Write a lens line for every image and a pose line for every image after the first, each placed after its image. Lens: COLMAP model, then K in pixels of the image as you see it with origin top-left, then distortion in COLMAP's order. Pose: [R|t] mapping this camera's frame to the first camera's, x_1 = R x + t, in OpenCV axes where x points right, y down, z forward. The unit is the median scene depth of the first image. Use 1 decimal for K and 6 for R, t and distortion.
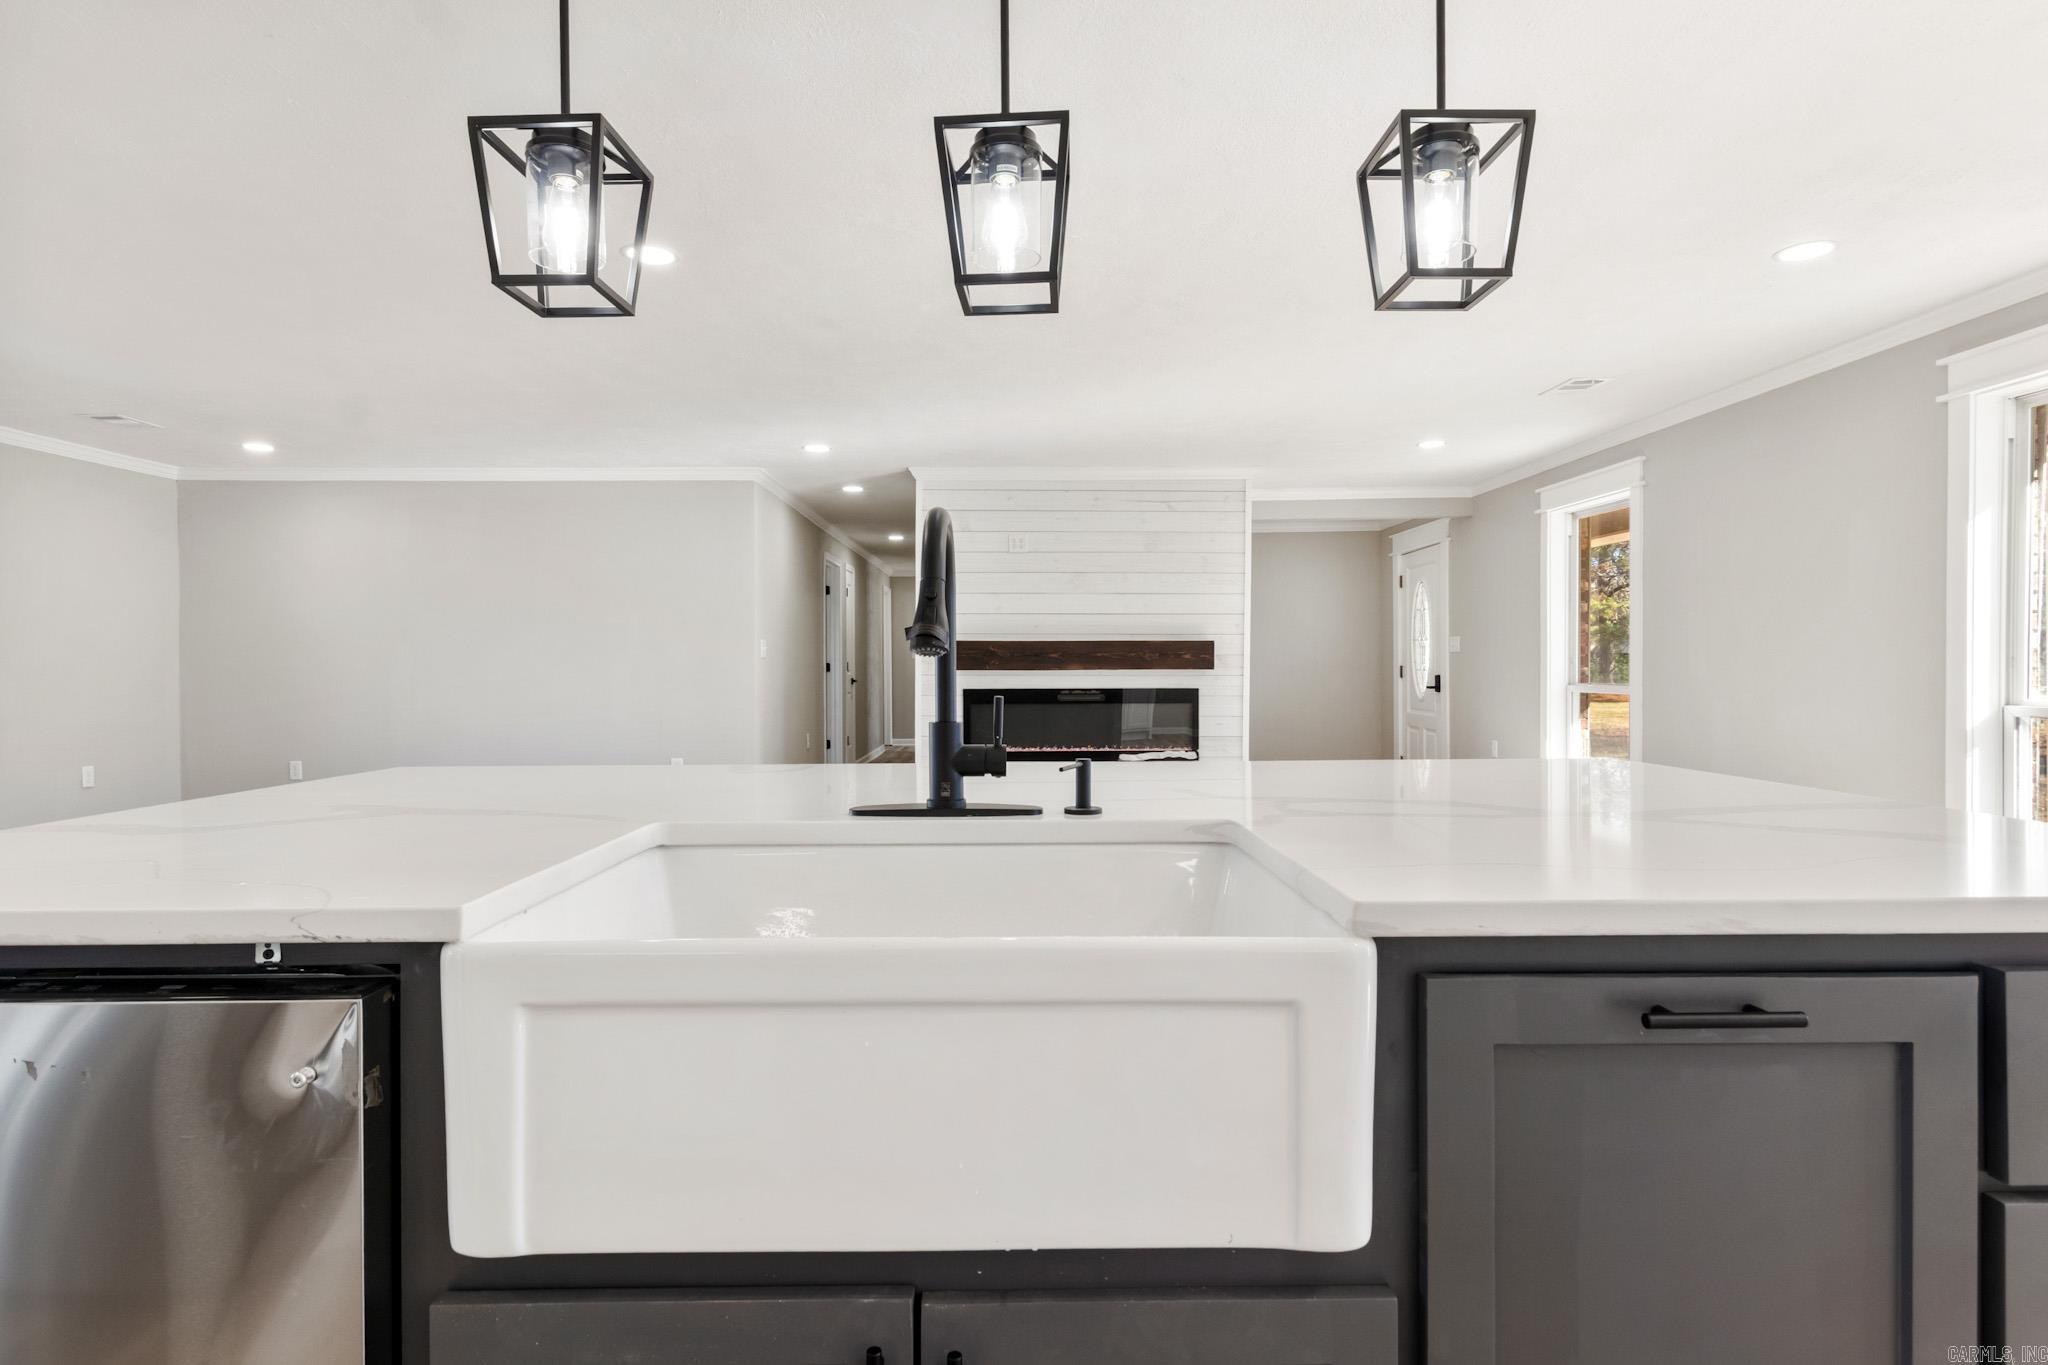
lens RADIAL K [[1062.6, 0, 1016.2], [0, 1062.6, 712.5], [0, 0, 1]] dist [0.001062, -0.001950]
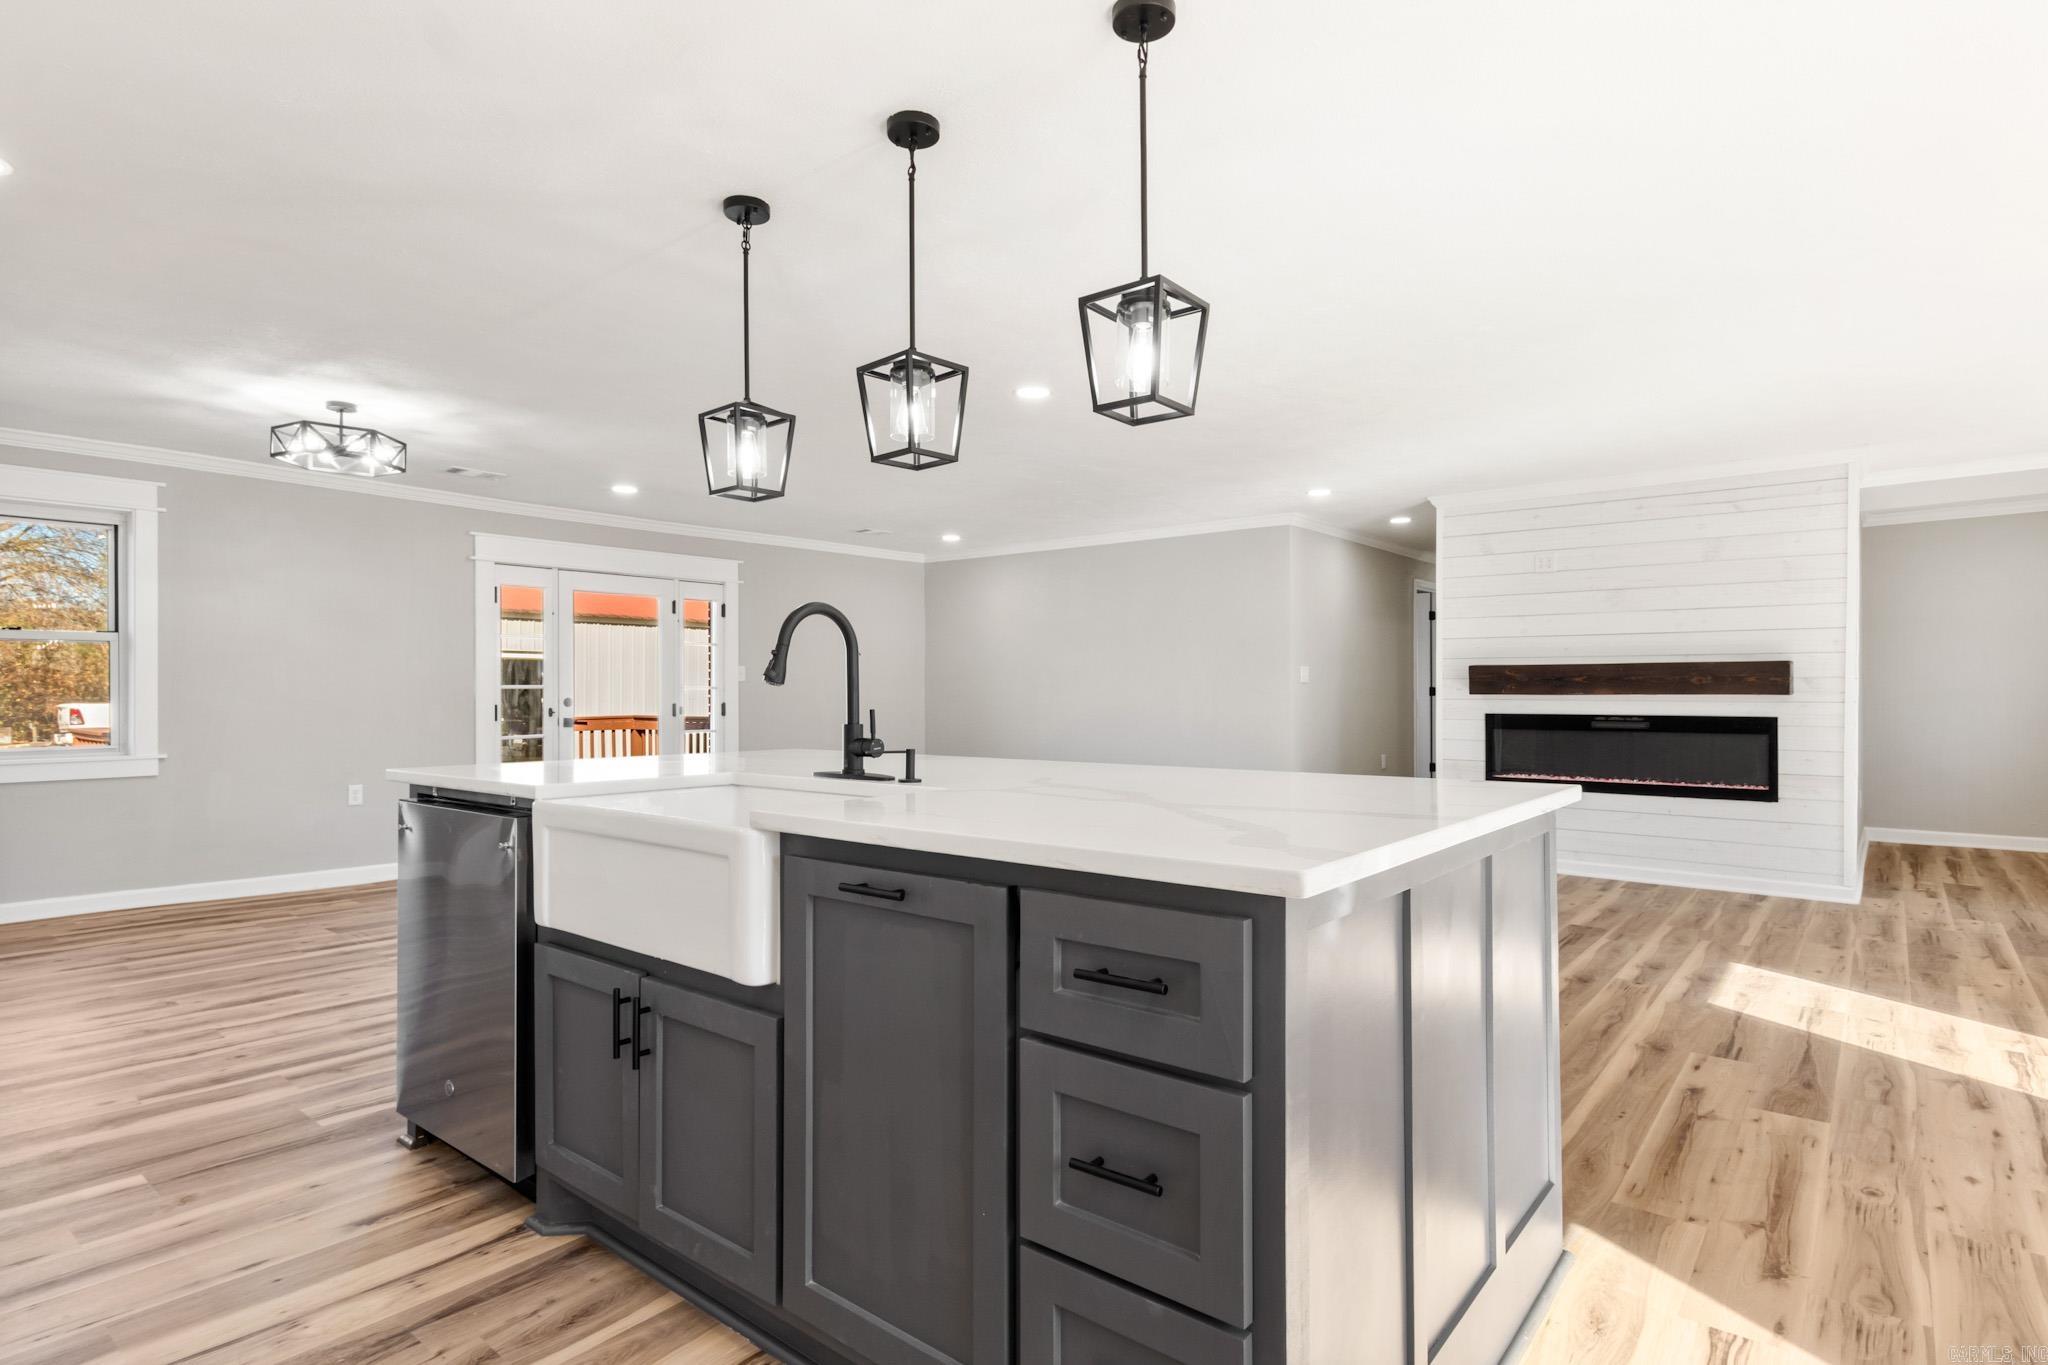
lens RADIAL K [[1062.6, 0, 1010.2], [0, 1062.6, 679.0], [0, 0, 1]] dist [0.001062, -0.001950]
pose [[0.759608, -0.004923, -0.650362, 0.257084], [-0.028844, 0.998732, -0.041249, -0.000852], [0.649741, 0.050092, 0.758503, -0.033591]]
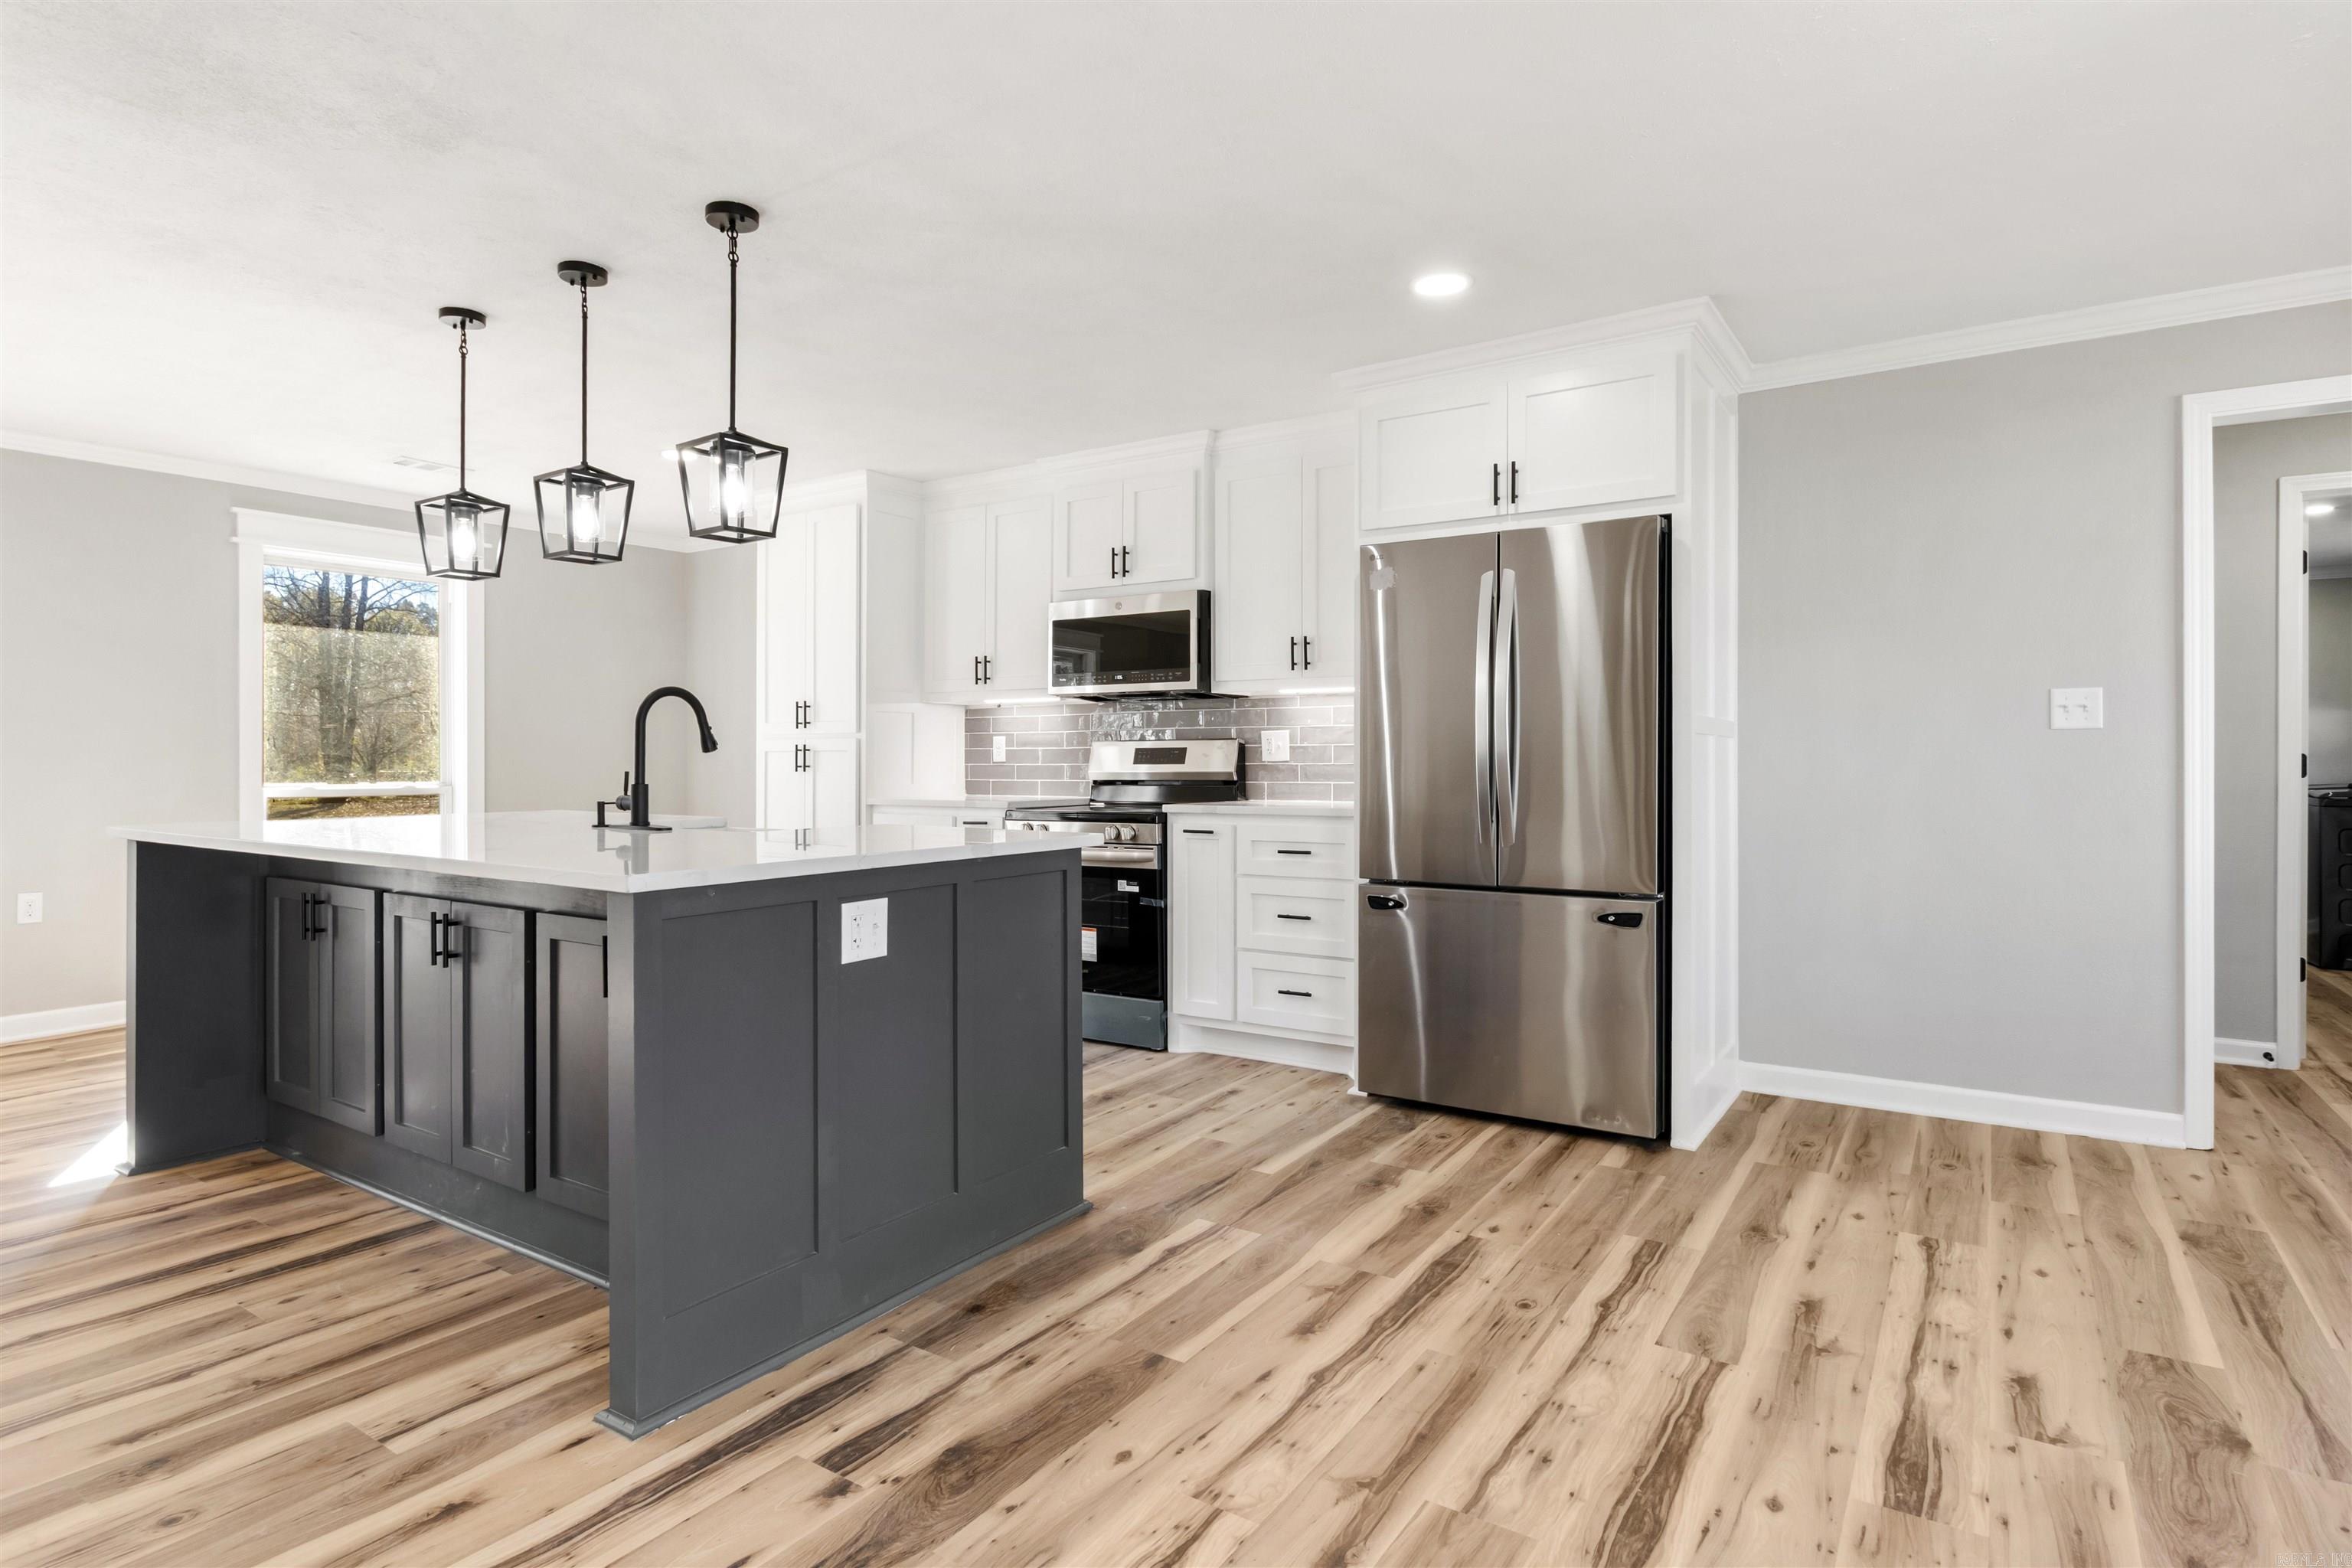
lens RADIAL K [[1220.3, 0, 1163.5], [0, 1220.3, 771.3], [0, 0, 1]] dist [0.001062, -0.001950]
pose [[-0.823495, -0.000403, 0.567323, -0.447118], [0.027946, 0.998757, 0.041275, -0.017991], [-0.566635, 0.049845, -0.822460, 0.472151]]
